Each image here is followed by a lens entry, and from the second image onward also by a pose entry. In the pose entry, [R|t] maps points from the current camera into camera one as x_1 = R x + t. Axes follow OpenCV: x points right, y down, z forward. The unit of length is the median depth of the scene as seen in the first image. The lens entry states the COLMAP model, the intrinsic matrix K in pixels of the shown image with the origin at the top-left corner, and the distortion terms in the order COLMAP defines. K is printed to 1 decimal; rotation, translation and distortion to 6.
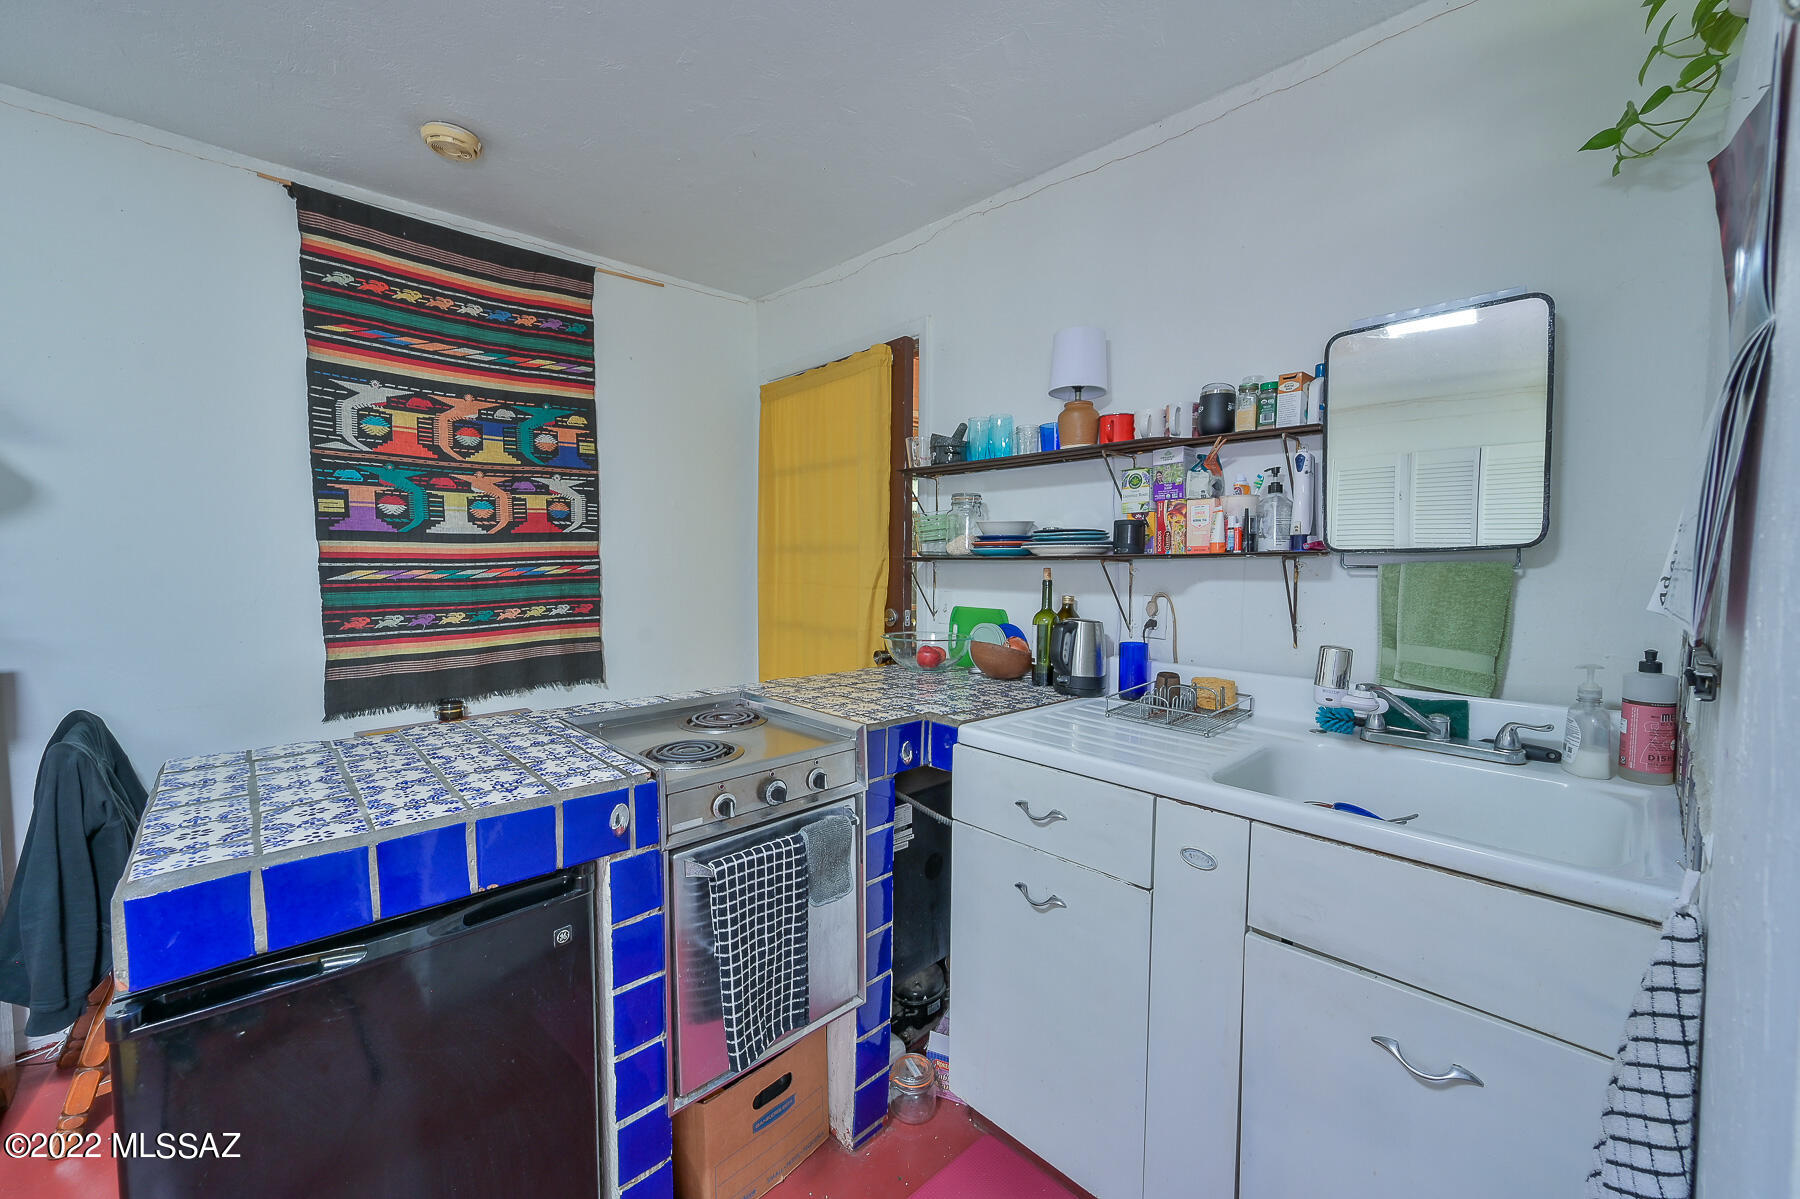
lens RADIAL K [[712.9, 0, 901.1], [0, 712.9, 602.1], [0, 0, 1]] dist [-0.001487, 0.000658]
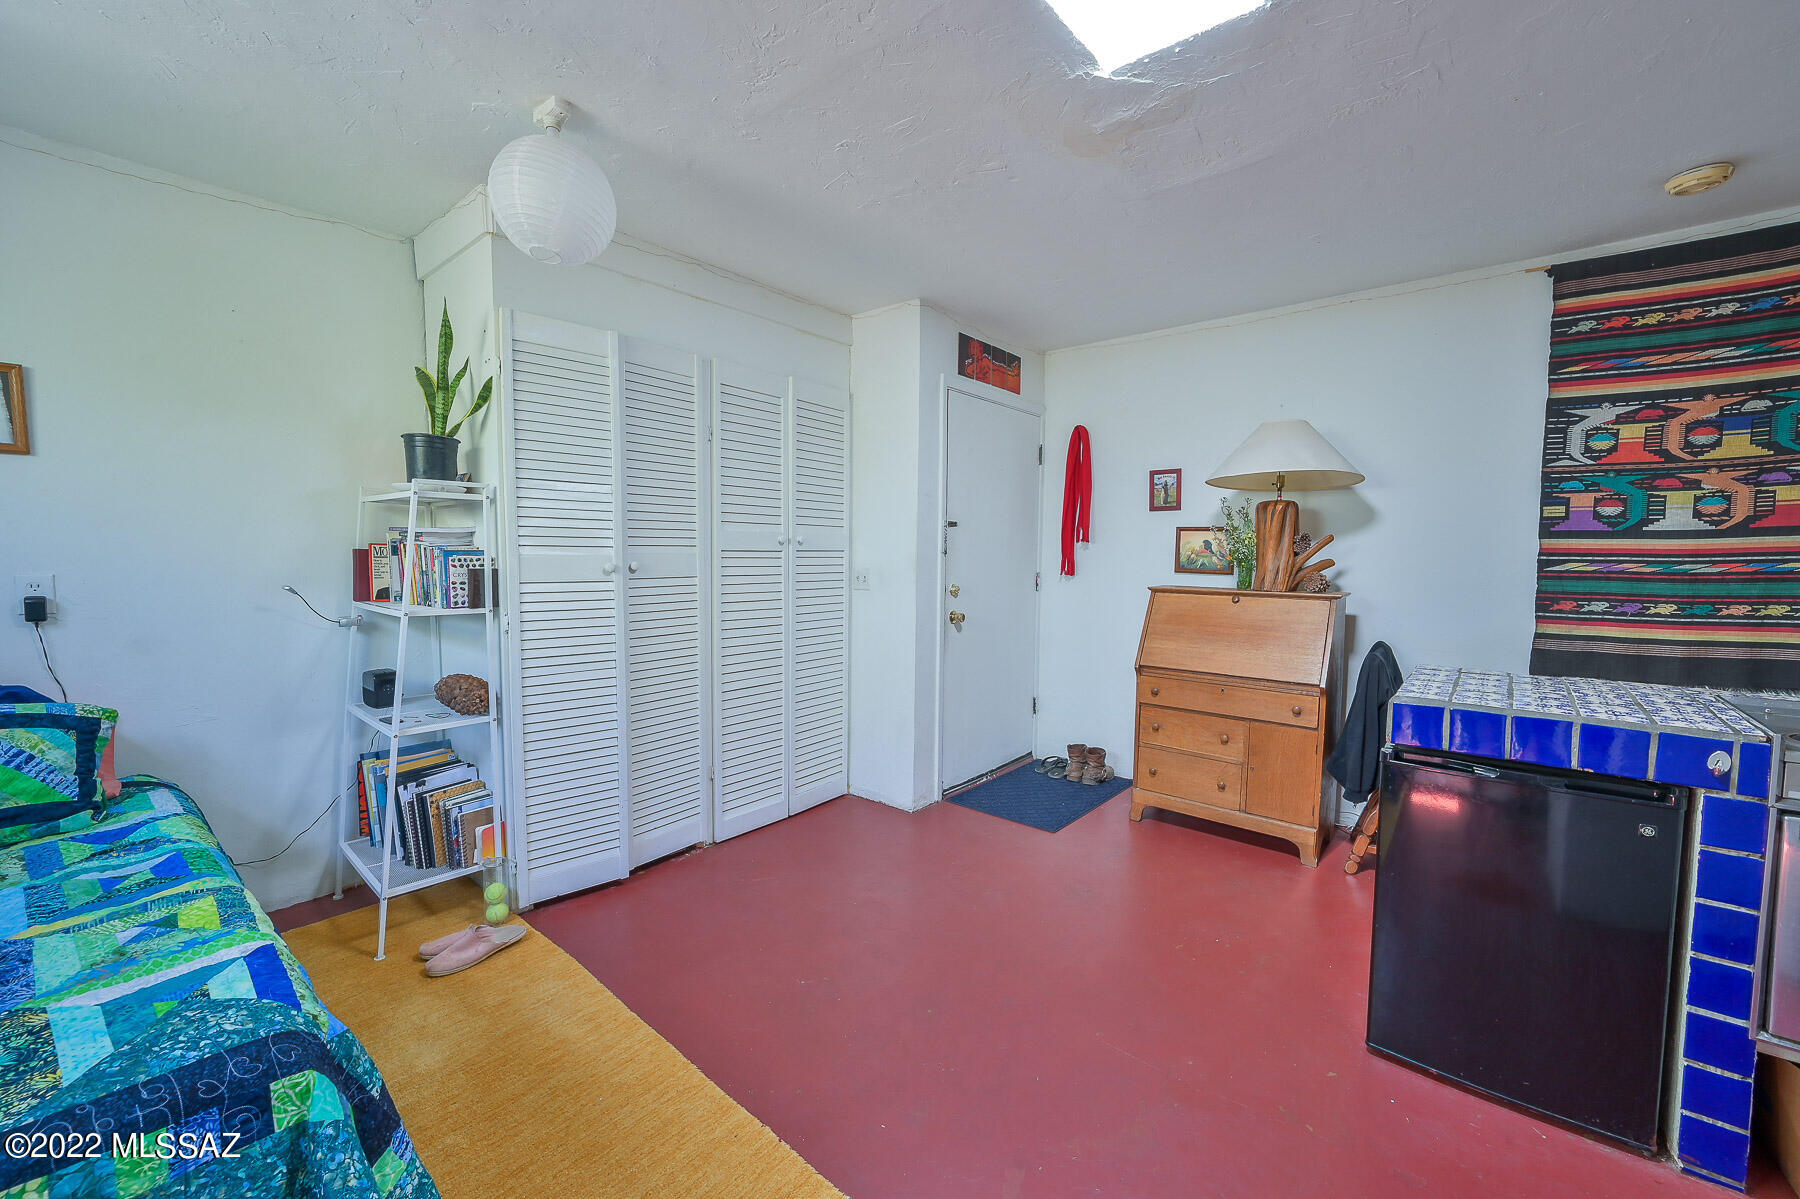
lens RADIAL K [[712.9, 0, 901.1], [0, 712.9, 602.1], [0, 0, 1]] dist [-0.001487, 0.000658]
pose [[0.116176, 0.070853, -0.990698, 0.317126], [-0.065547, 0.995825, 0.063533, 0.020055], [0.991063, 0.057557, 0.120335, -0.281097]]
